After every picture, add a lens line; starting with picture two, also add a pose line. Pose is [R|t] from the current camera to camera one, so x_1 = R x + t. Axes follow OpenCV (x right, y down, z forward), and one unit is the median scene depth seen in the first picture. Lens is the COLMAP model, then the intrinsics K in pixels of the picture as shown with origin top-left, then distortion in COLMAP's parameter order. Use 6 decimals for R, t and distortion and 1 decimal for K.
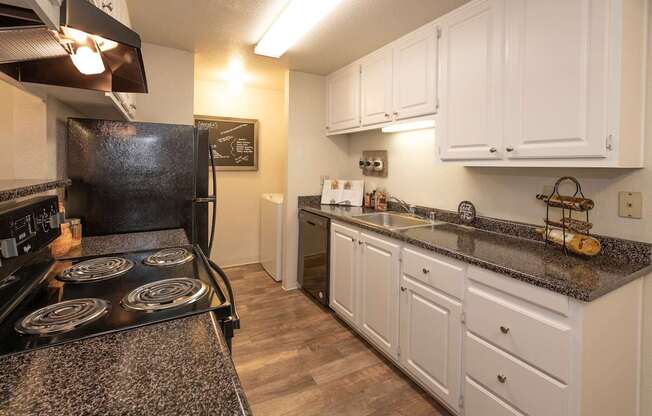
lens RADIAL K [[284.3, 0, 339.1], [0, 284.3, 170.3], [0, 0, 1]] dist [-0.001689, -0.000358]
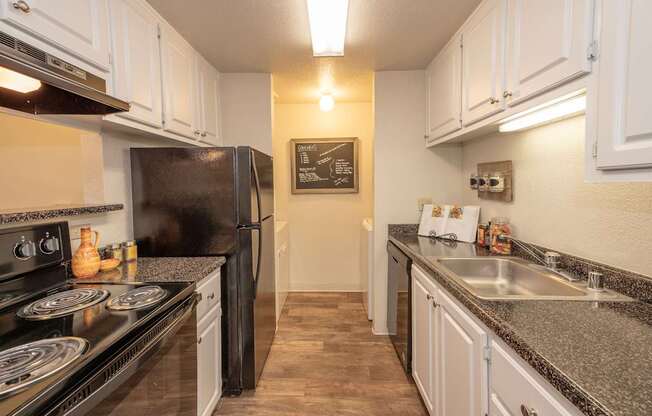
lens RADIAL K [[276.3, 0, 334.5], [0, 276.3, 195.9], [0, 0, 1]] dist [0.009022, 0.001003]
pose [[0.854278, -0.001658, -0.519813, 0.146869], [0.010743, 0.999838, 0.014466, -0.003703], [0.519705, -0.017942, 0.854157, 0.248608]]
